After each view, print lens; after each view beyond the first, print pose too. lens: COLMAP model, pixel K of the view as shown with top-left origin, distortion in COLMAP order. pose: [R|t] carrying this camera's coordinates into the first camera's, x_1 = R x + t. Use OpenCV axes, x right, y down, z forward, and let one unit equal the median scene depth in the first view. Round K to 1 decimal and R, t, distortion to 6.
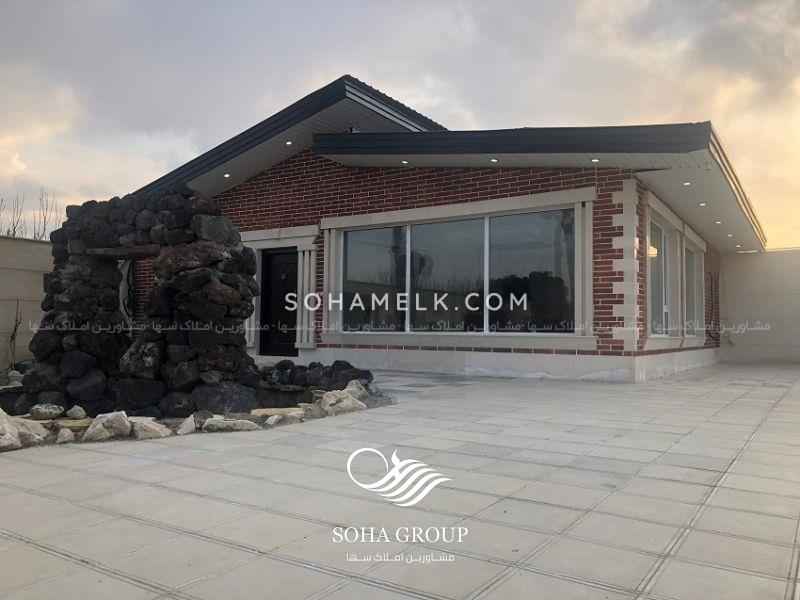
lens RADIAL K [[657.1, 0, 399.4], [0, 657.1, 297.1], [0, 0, 1]] dist [0.019416, 0.000727]
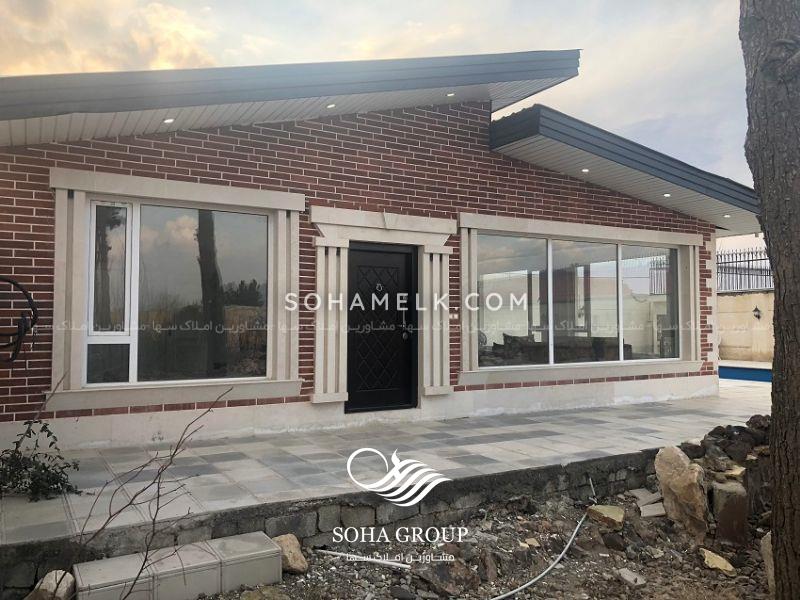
lens RADIAL K [[657.1, 0, 400.3], [0, 657.1, 303.7], [0, 0, 1]] dist [0.019416, 0.000727]
pose [[0.465890, 0.027329, 0.884421, -0.780556], [-0.029193, 0.999454, -0.015506, -0.006109], [-0.884361, -0.018595, 0.466433, 0.717955]]
